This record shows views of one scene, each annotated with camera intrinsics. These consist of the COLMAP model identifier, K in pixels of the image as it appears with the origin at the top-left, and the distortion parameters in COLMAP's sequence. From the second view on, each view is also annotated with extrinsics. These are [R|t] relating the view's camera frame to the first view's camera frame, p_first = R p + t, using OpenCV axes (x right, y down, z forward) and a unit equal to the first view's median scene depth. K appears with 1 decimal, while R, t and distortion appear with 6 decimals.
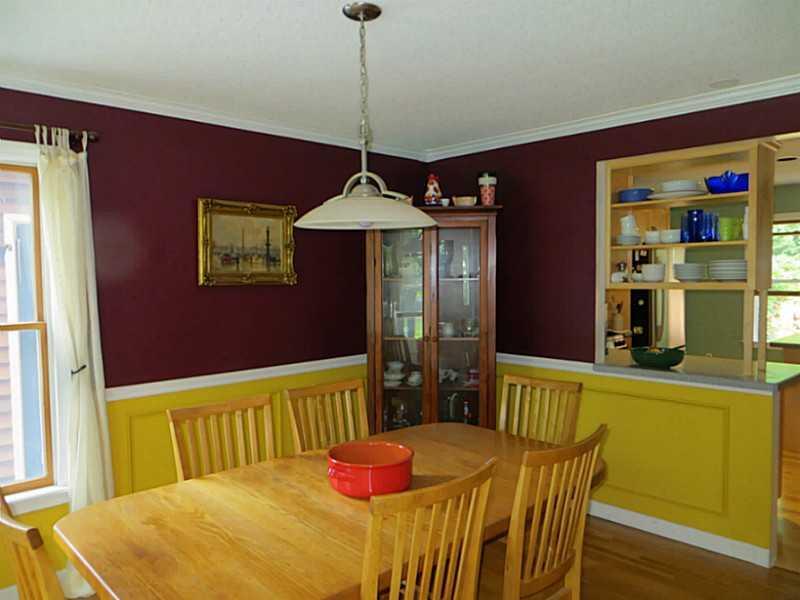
lens RADIAL K [[607.5, 0, 401.0], [0, 607.5, 301.4], [0, 0, 1]] dist [-0.001445, 0.002286]
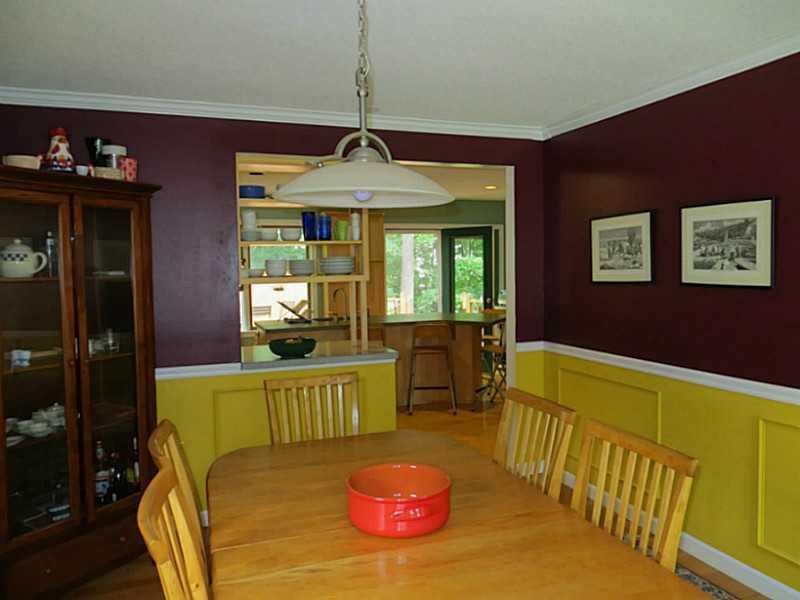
lens RADIAL K [[607.5, 0, 399.9], [0, 607.5, 299.7], [0, 0, 1]] dist [-0.001445, 0.002286]
pose [[0.405963, -0.047411, 0.912659, -0.495865], [0.057315, 0.998008, 0.026350, -0.008595], [-0.912091, 0.041612, 0.407872, 0.414593]]
